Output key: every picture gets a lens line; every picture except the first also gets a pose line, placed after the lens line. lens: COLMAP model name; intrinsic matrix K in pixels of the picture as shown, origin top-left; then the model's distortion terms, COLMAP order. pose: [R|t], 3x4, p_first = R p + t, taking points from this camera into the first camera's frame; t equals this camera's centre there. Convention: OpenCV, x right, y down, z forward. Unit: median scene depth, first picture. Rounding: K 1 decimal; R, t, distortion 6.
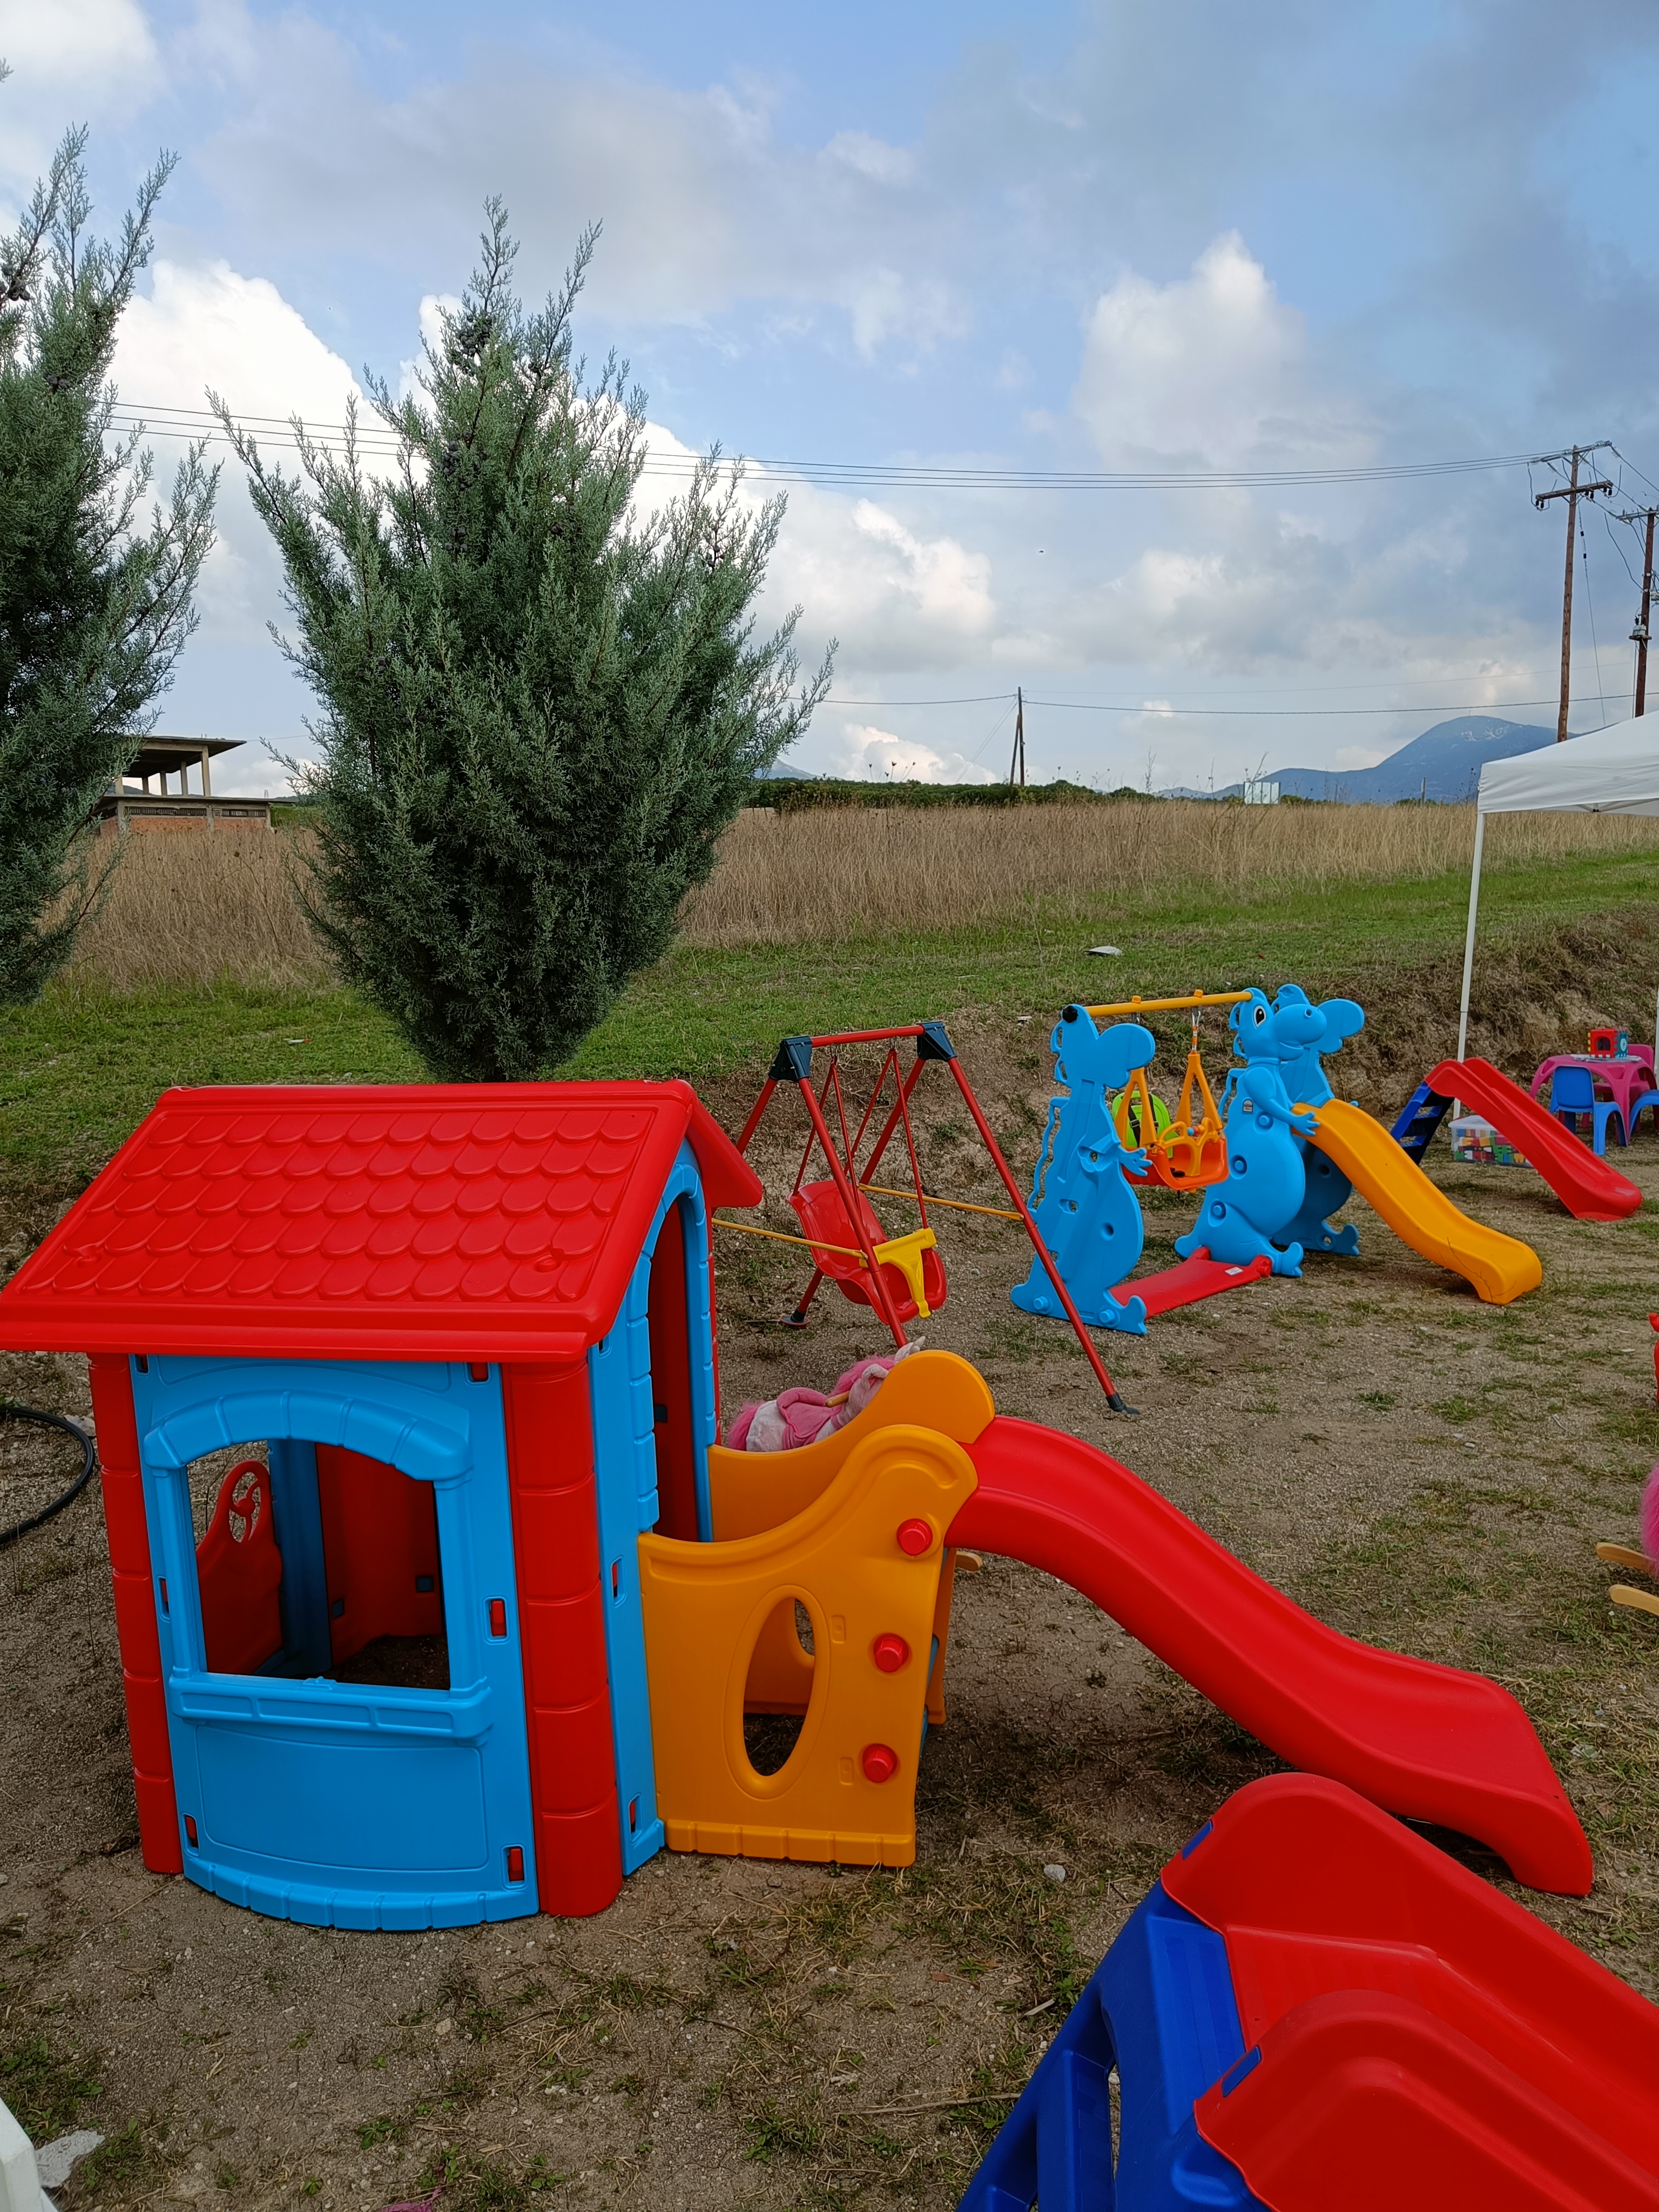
lens RADIAL K [[1544.8, 0, 818.5], [0, 1544.8, 1125.5], [0, 0, 1]] dist [0.012659, -0.013754]
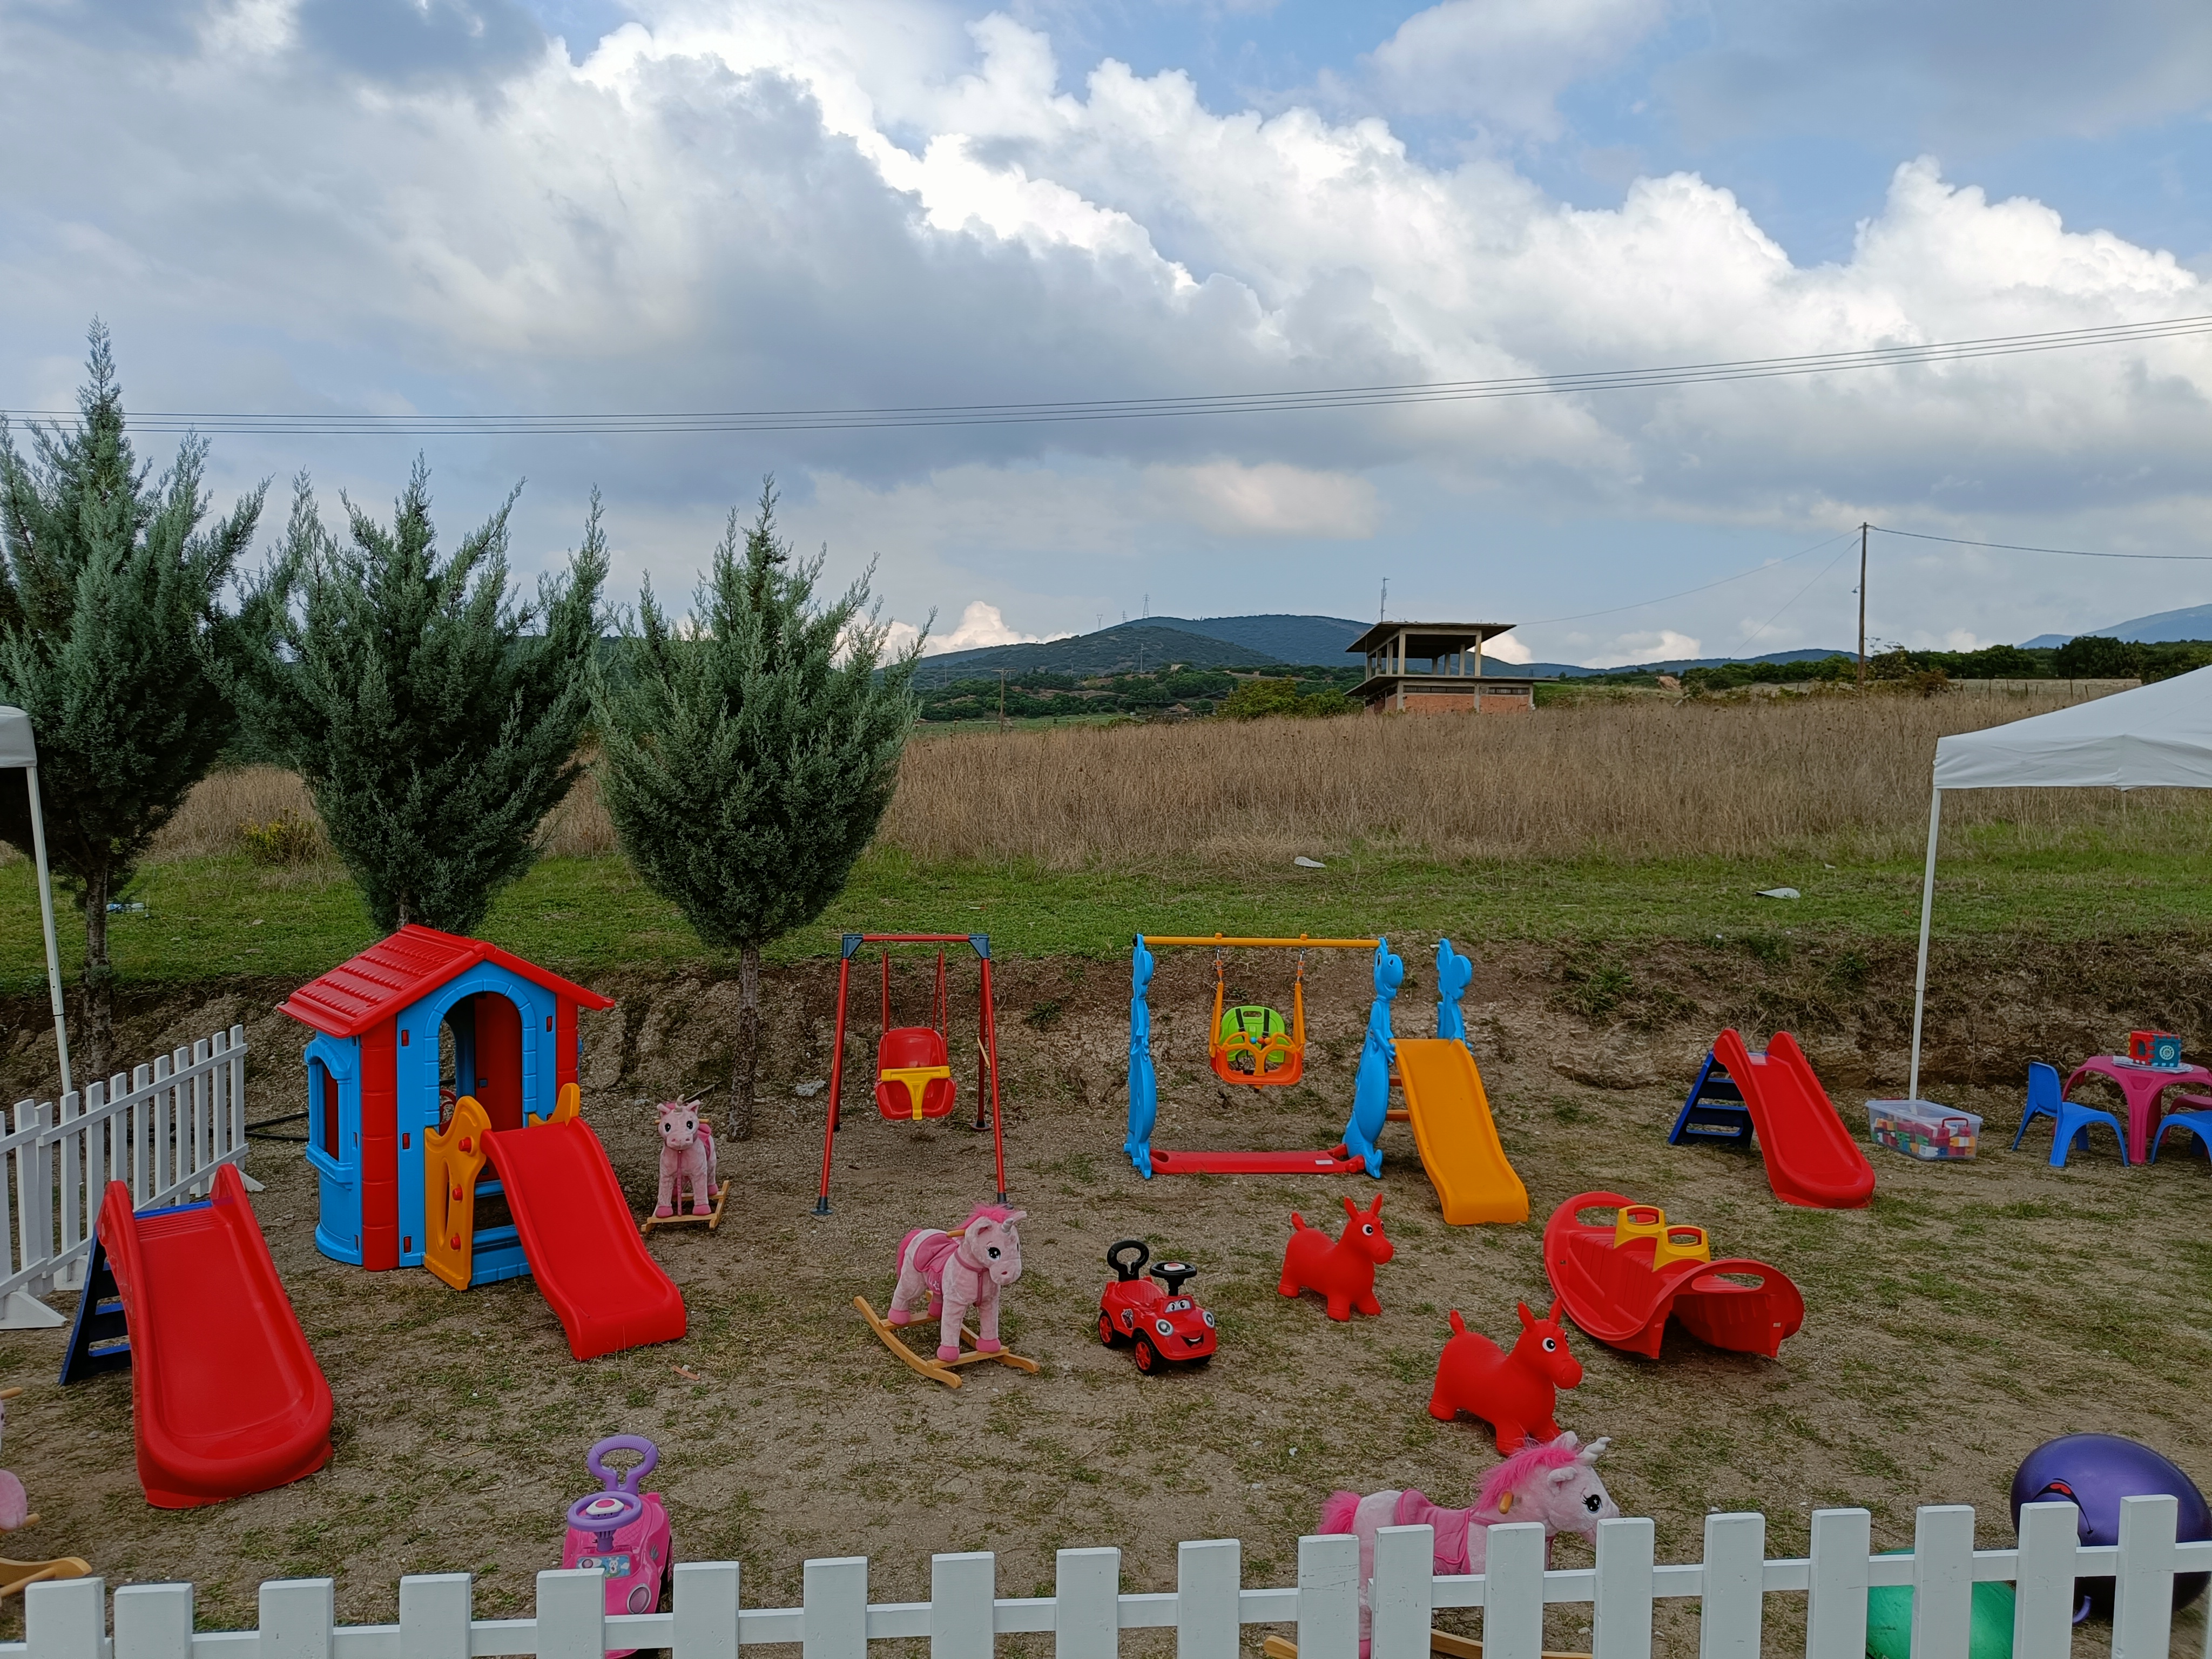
lens RADIAL K [[1544.8, 0, 1107.3], [0, 1544.8, 755.4], [0, 0, 1]] dist [0.012659, -0.013754]
pose [[0.779593, 0.033676, -0.625380, 0.643554], [-0.125315, 0.986747, -0.103082, -0.057198], [0.613621, 0.158732, 0.773481, -0.094653]]
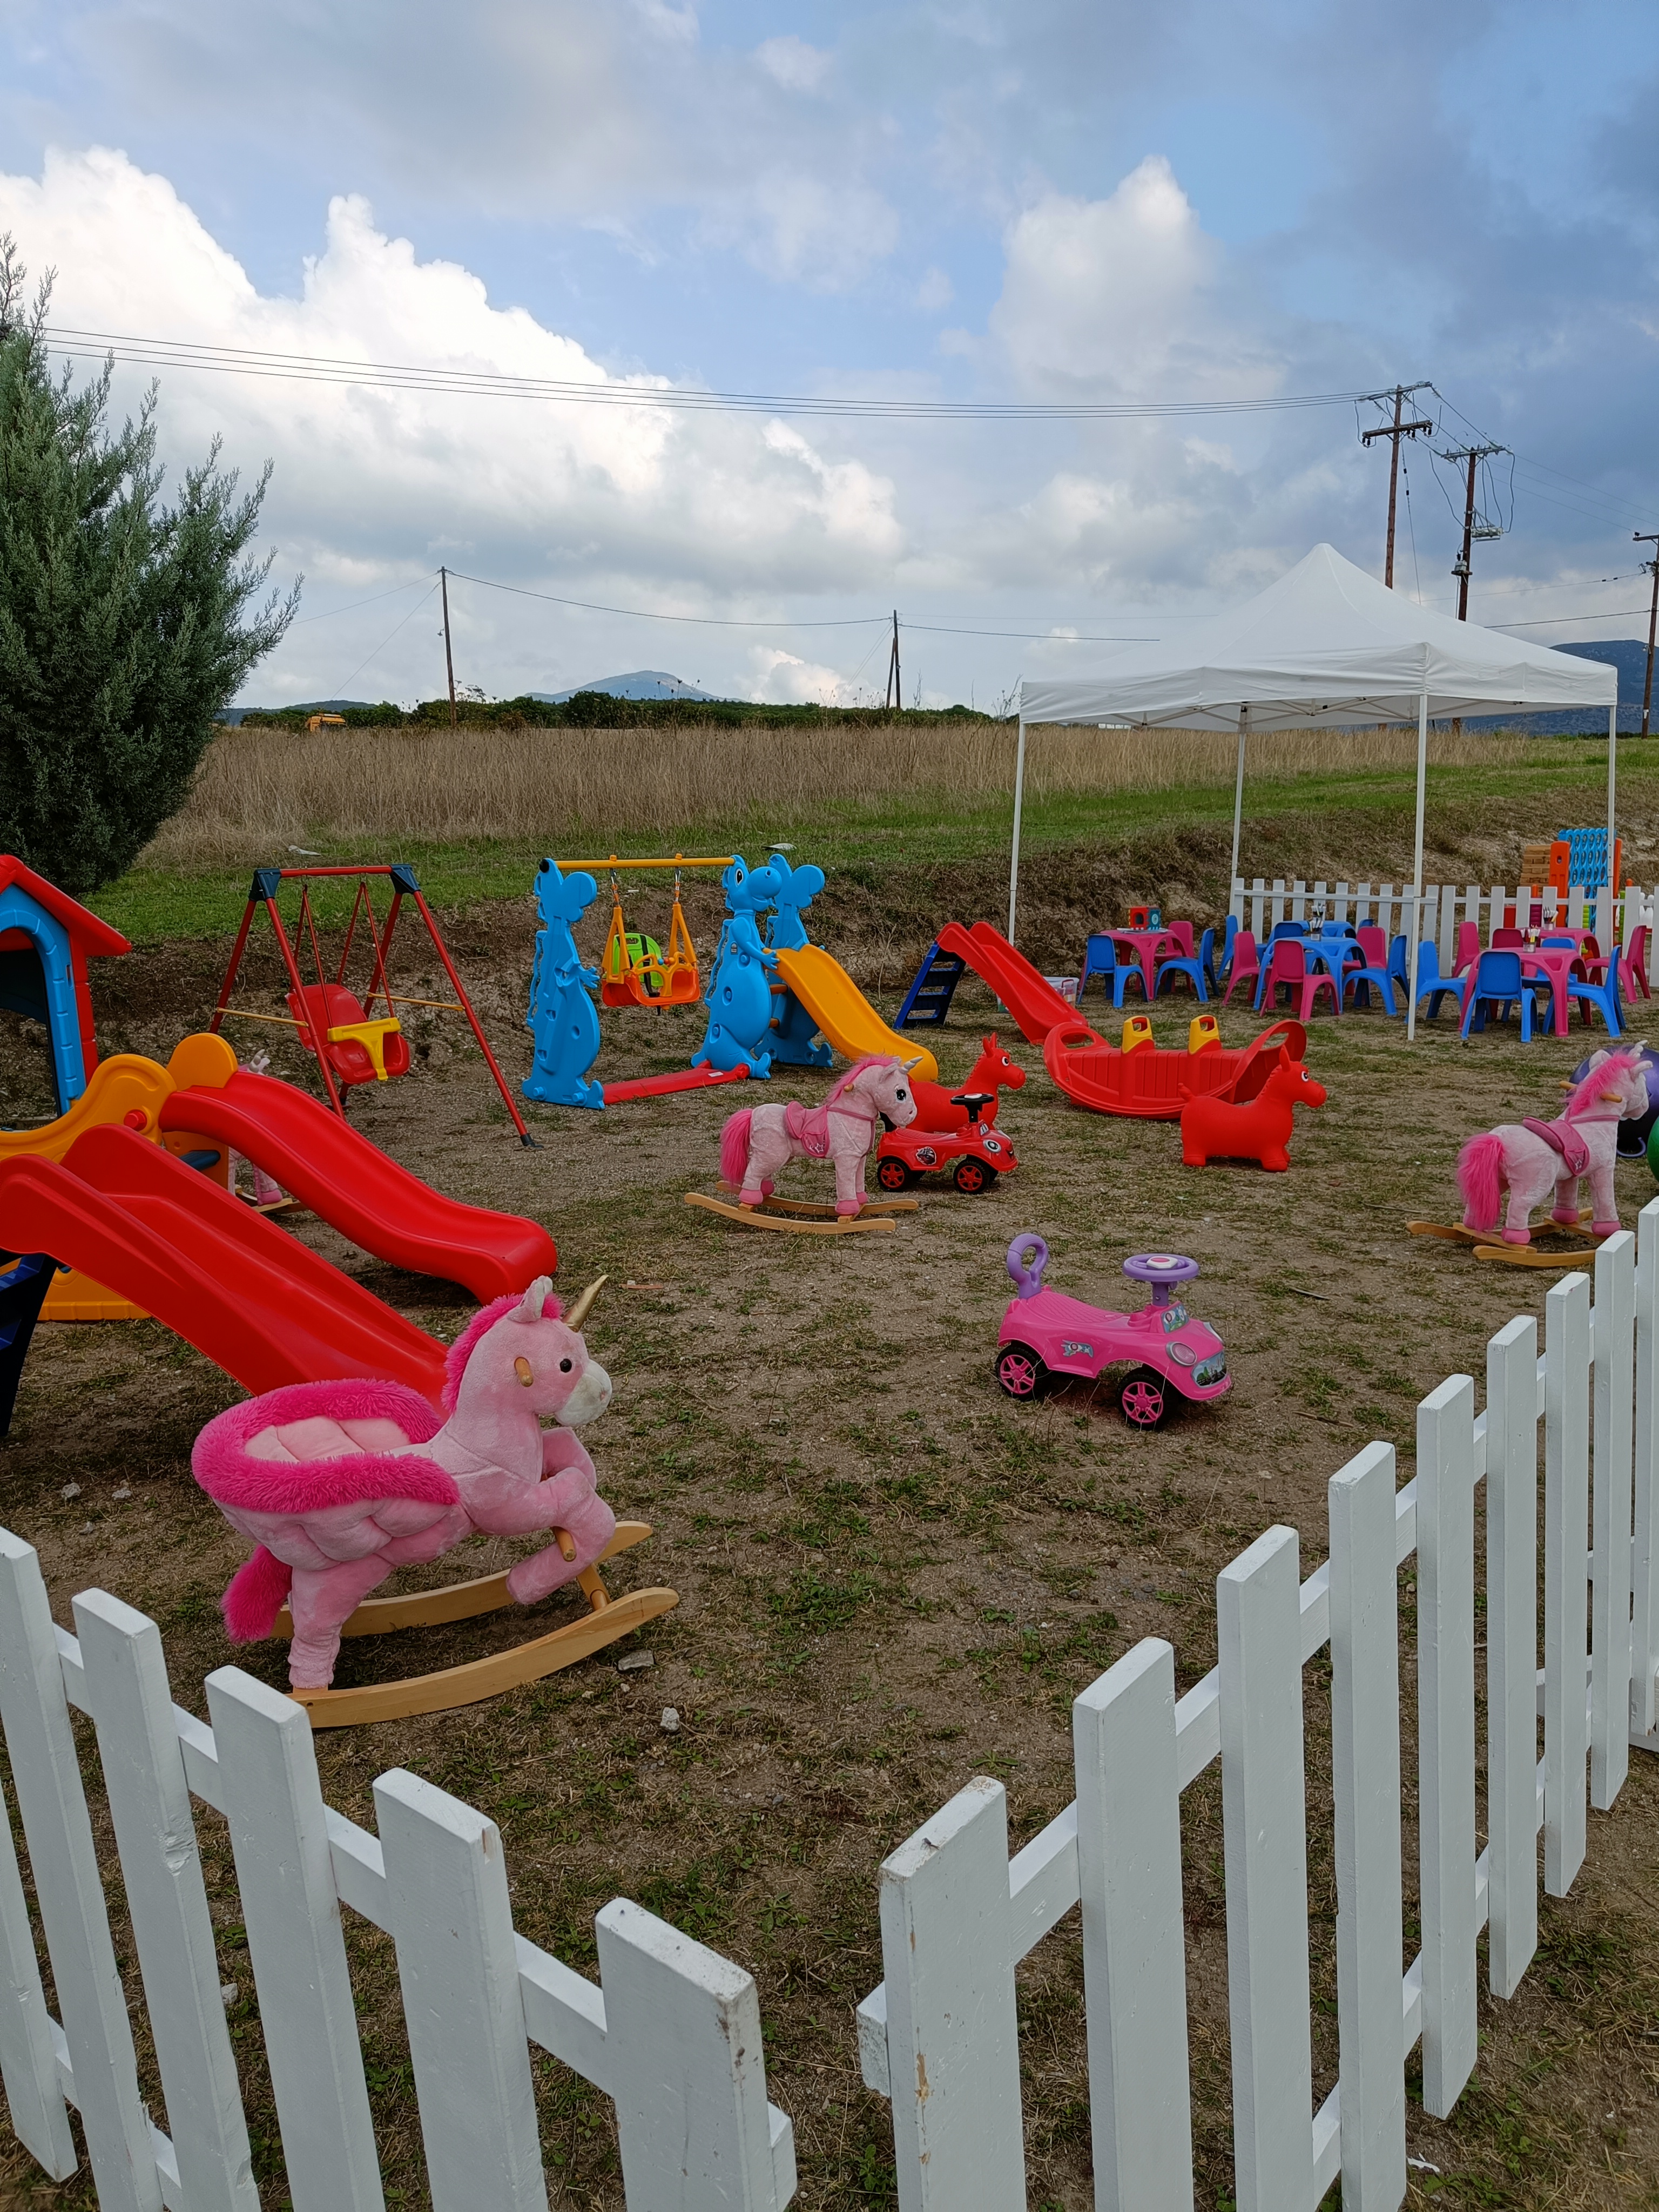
lens RADIAL K [[1544.8, 0, 823.0], [0, 1544.8, 1108.8], [0, 0, 1]] dist [0.012659, -0.013754]
pose [[0.998270, -0.004355, 0.058642, 0.201734], [0.002215, 0.999331, 0.036499, 0.054253], [-0.058762, -0.036306, 0.997612, -0.207303]]
